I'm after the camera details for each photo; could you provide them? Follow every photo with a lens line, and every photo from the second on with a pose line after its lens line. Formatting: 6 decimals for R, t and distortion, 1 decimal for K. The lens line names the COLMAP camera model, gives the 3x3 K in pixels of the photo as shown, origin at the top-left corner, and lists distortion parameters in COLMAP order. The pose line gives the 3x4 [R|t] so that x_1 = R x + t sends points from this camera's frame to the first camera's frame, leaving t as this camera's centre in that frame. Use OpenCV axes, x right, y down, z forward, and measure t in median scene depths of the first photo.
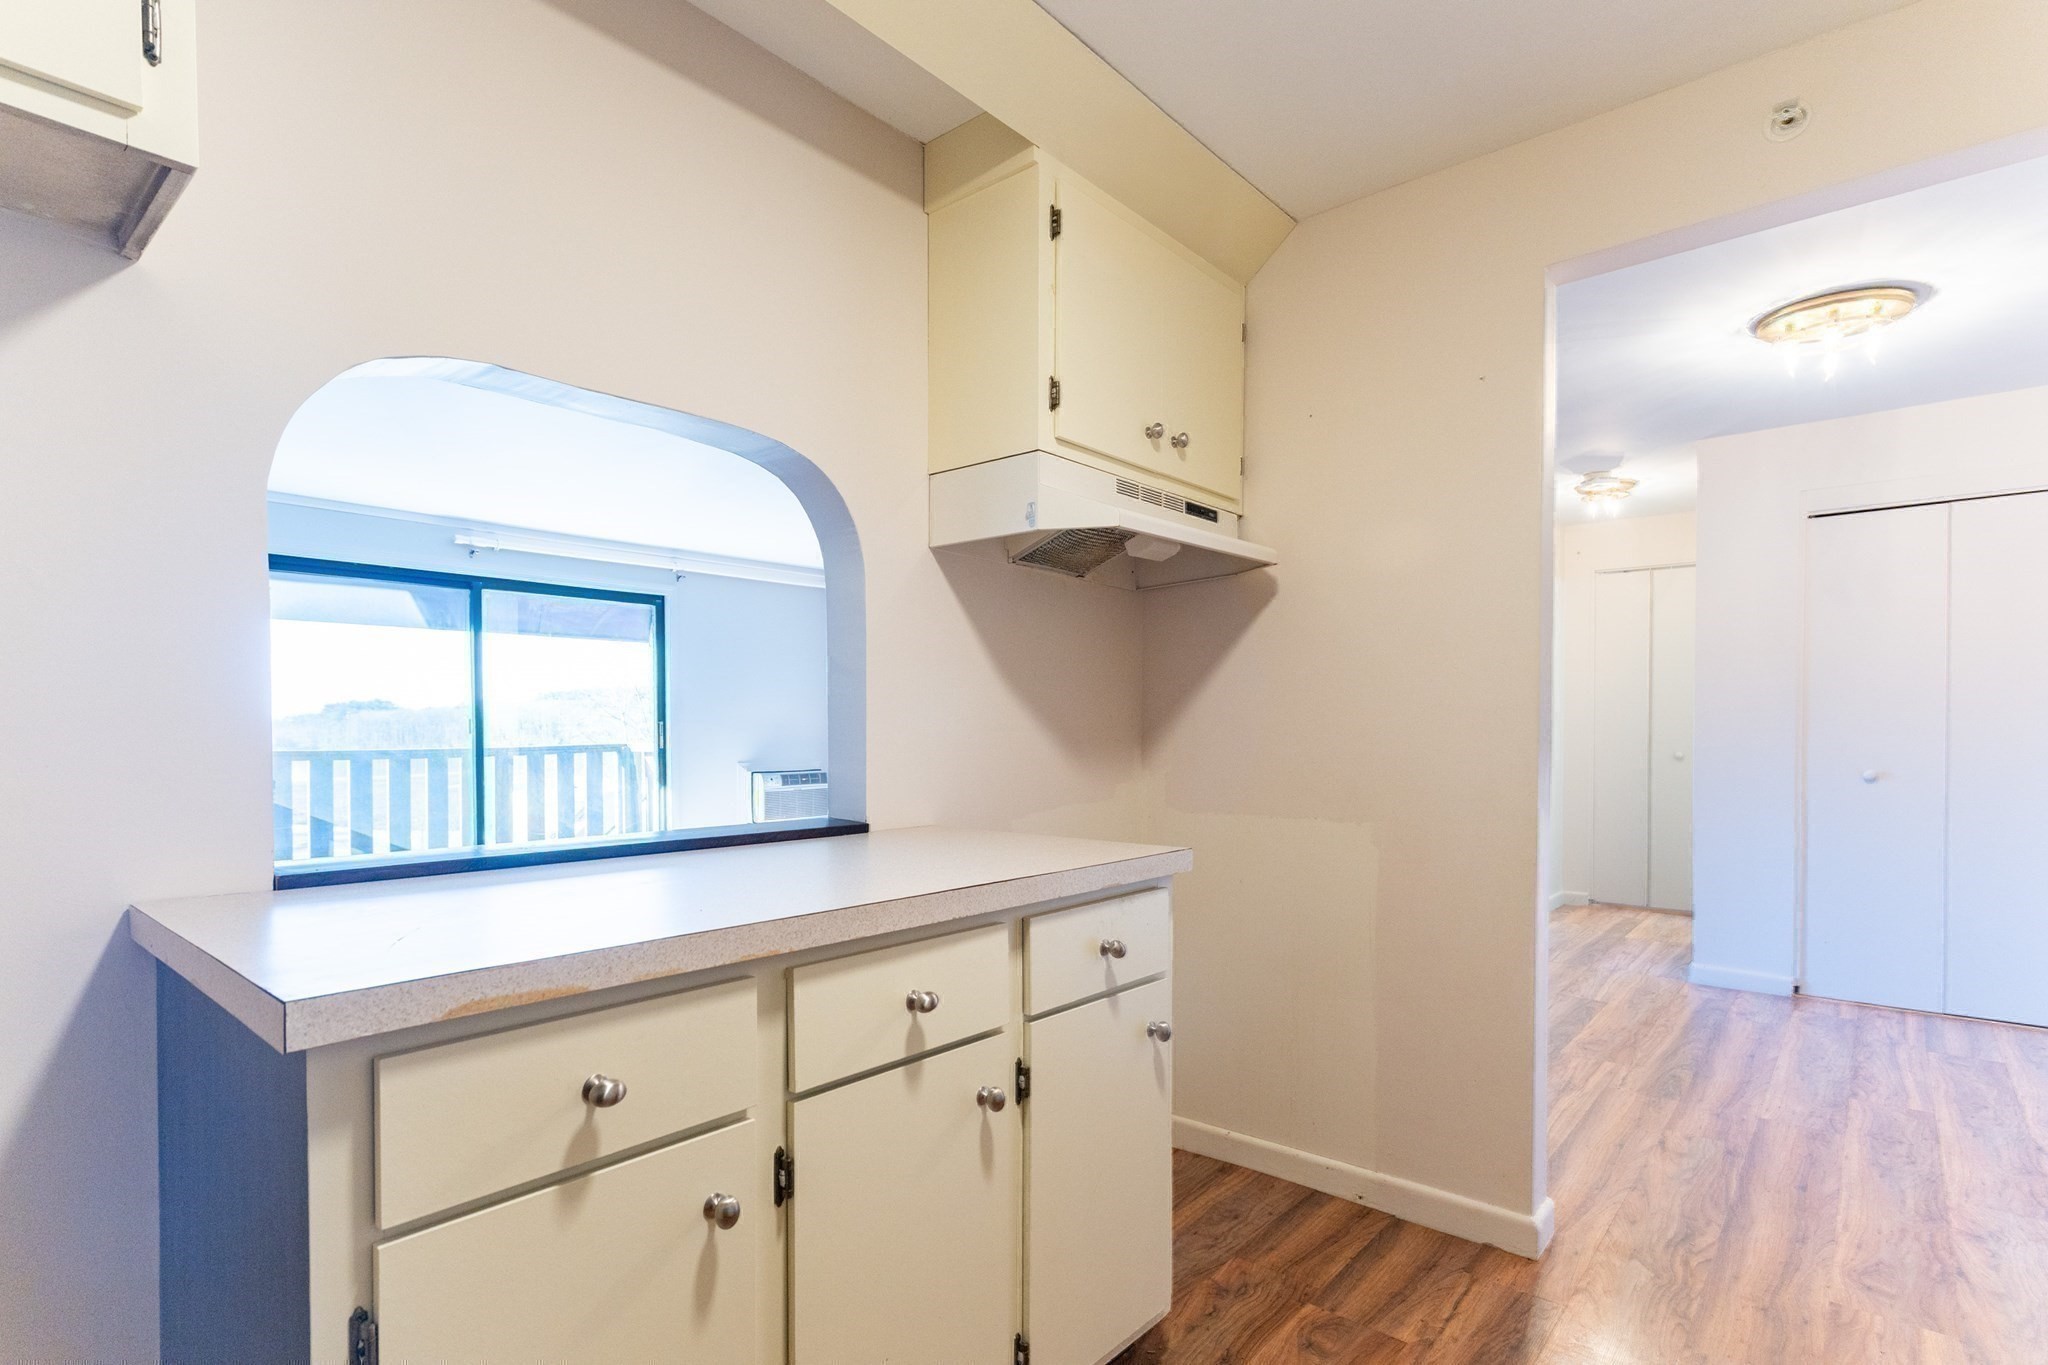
lens RADIAL K [[1006.6, 0, 1034.7], [0, 1006.6, 740.8], [0, 0, 1]] dist [0.002062, -0.000273]
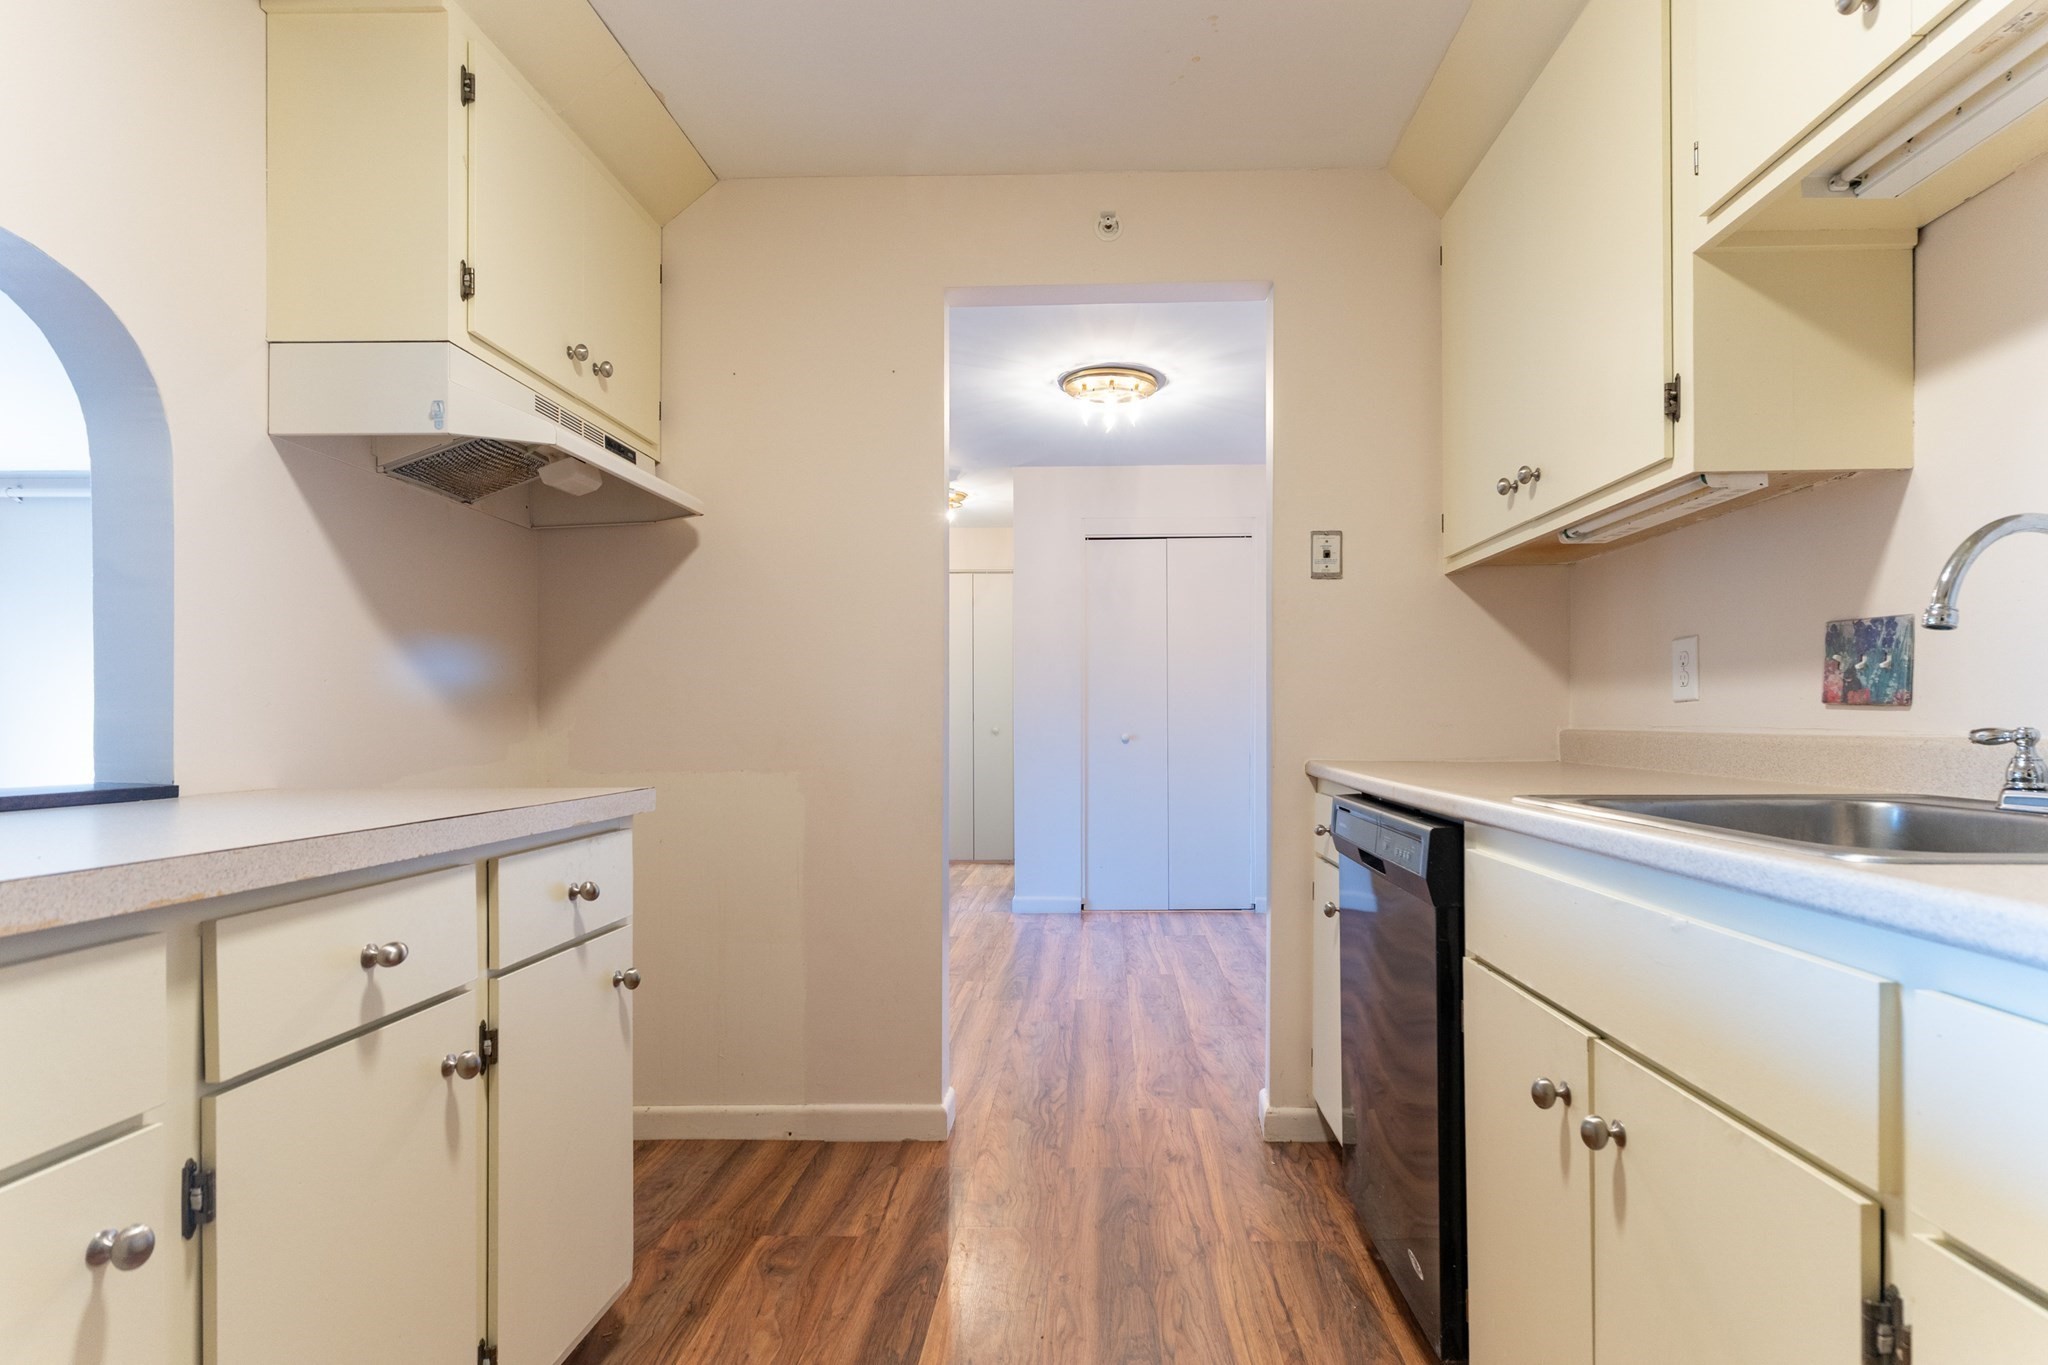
lens RADIAL K [[1018.5, 0, 1095.9], [0, 1018.5, 718.3], [0, 0, 1]] dist [-0.001112, 0.000033]
pose [[0.769942, -0.003709, 0.638103, -0.115762], [0.014323, 0.999832, -0.011471, 0.047850], [-0.637953, 0.017971, 0.769865, -0.018054]]
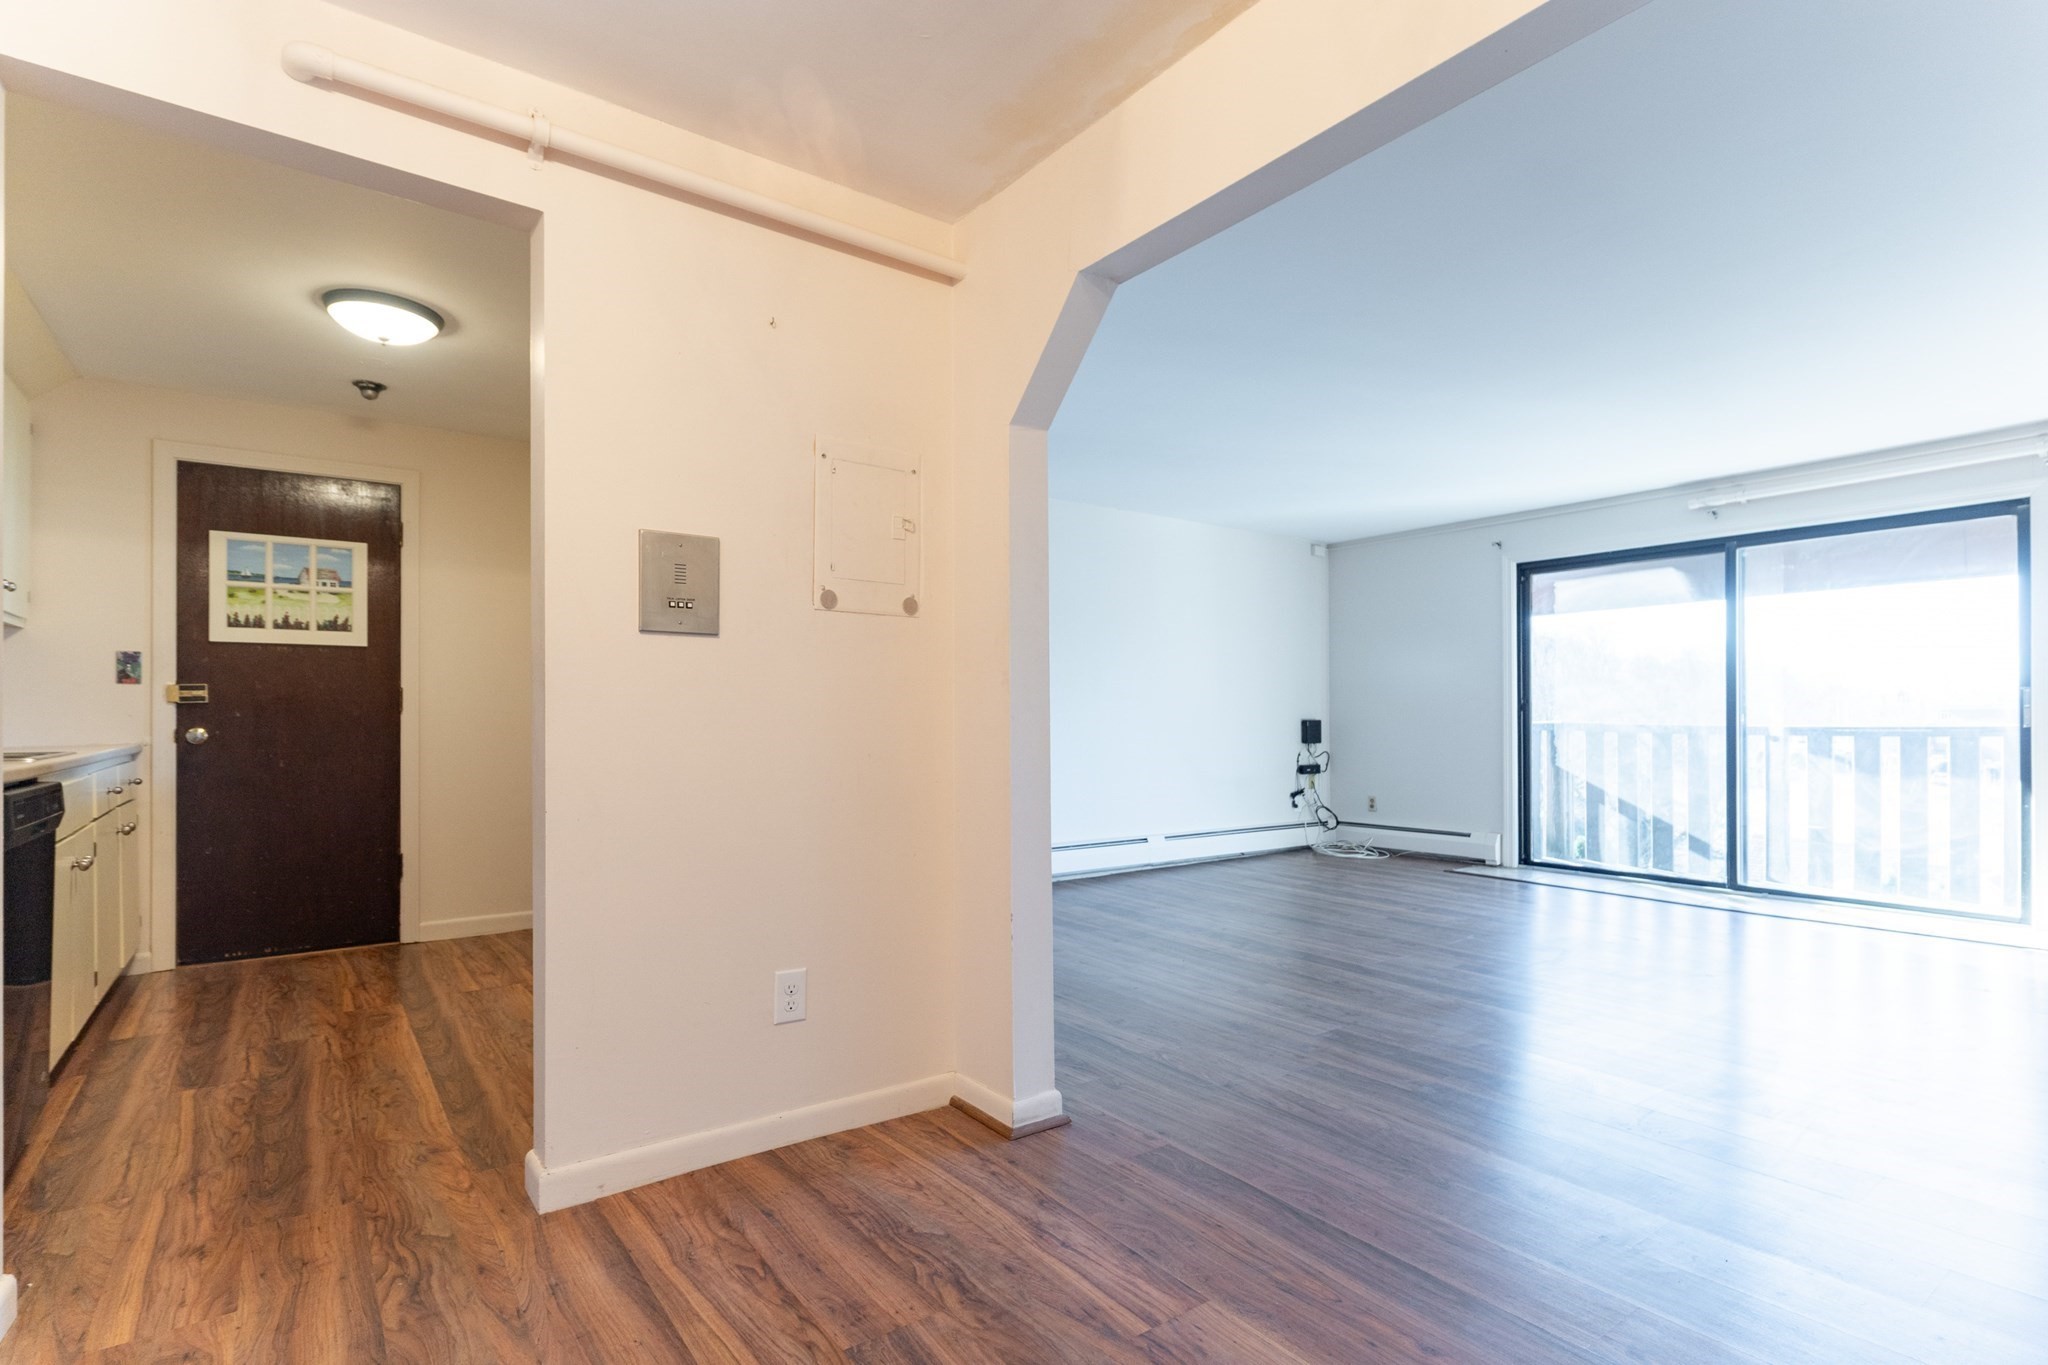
lens RADIAL K [[979.2, 0, 1037.2], [0, 979.2, 714.6], [0, 0, 1]] dist [-0.001064, -0.000452]
pose [[-0.232687, -0.005149, -0.972538, 1.344069], [-0.012109, 0.999924, -0.002397, 0.027481], [0.972476, 0.011219, -0.232732, 1.744980]]
